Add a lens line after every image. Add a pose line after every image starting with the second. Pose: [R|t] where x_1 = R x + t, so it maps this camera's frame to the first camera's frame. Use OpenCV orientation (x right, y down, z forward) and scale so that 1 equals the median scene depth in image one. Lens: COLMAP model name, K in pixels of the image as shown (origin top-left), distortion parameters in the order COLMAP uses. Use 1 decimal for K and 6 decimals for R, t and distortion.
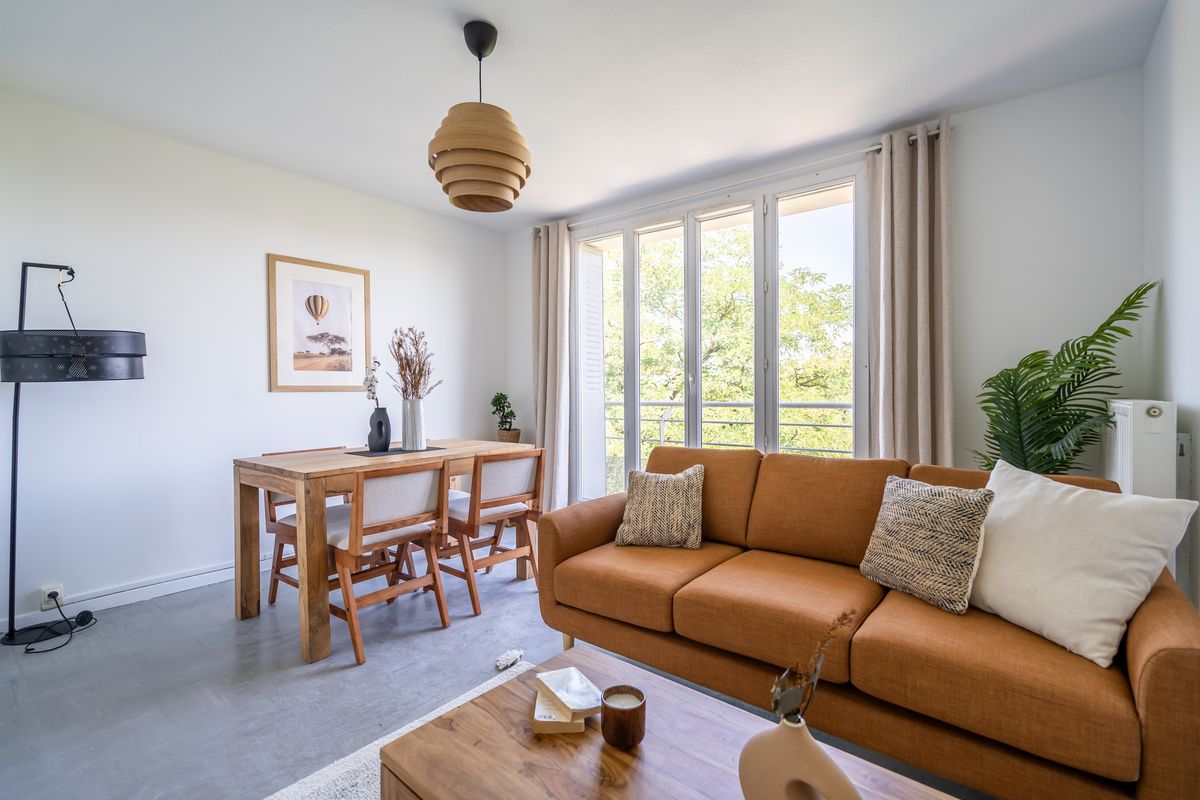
lens RADIAL K [[549.2, 0, 605.7], [0, 549.2, 396.0], [0, 0, 1]] dist [-0.001345, -0.000079]
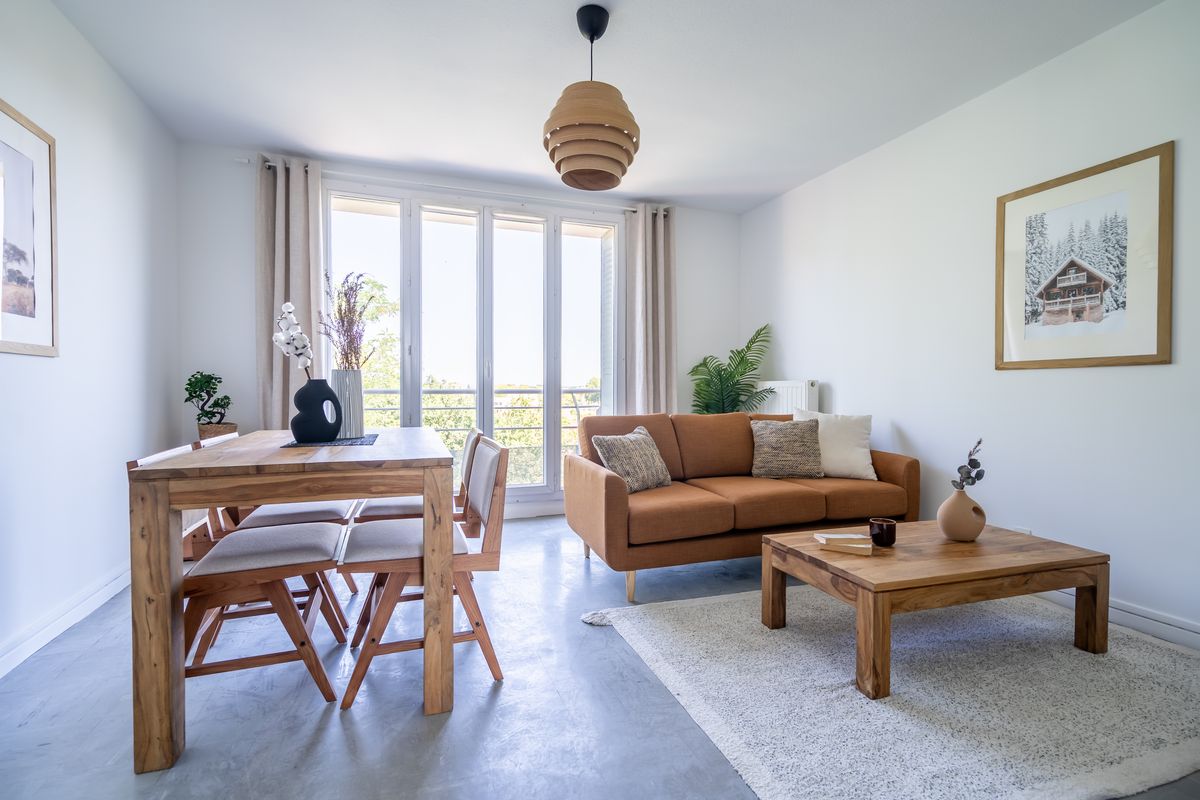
lens RADIAL K [[549.2, 0, 600.9], [0, 549.2, 394.9], [0, 0, 1]] dist [-0.001345, -0.000079]
pose [[0.524424, 0.000115, 0.851457, -0.637460], [0.005157, 0.999981, -0.003312, 0.035191], [-0.851441, 0.006128, 0.524414, 0.254363]]
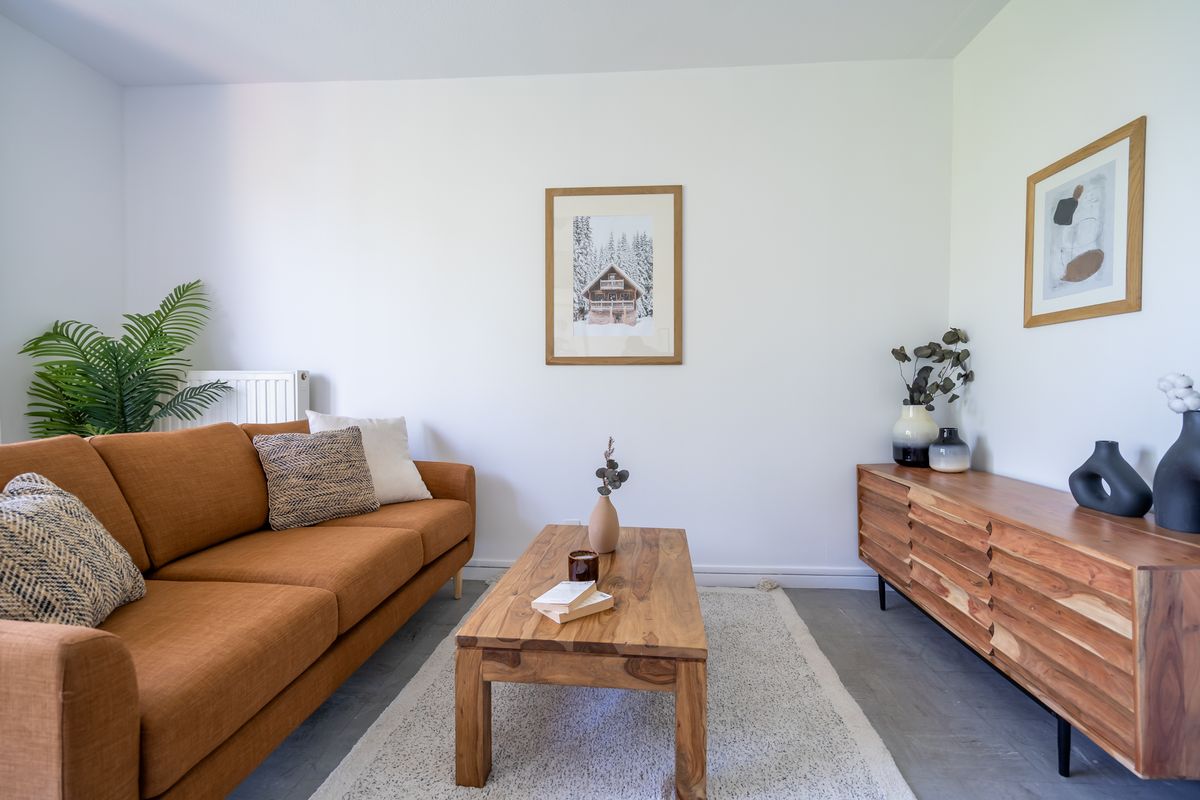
lens RADIAL K [[549.2, 0, 604.3], [0, 549.2, 395.6], [0, 0, 1]] dist [-0.001345, -0.000079]
pose [[-0.564496, -0.008267, 0.825395, -0.367720], [0.010983, 0.999786, 0.017525, 0.030919], [-0.825363, 0.018958, -0.564284, 0.540000]]
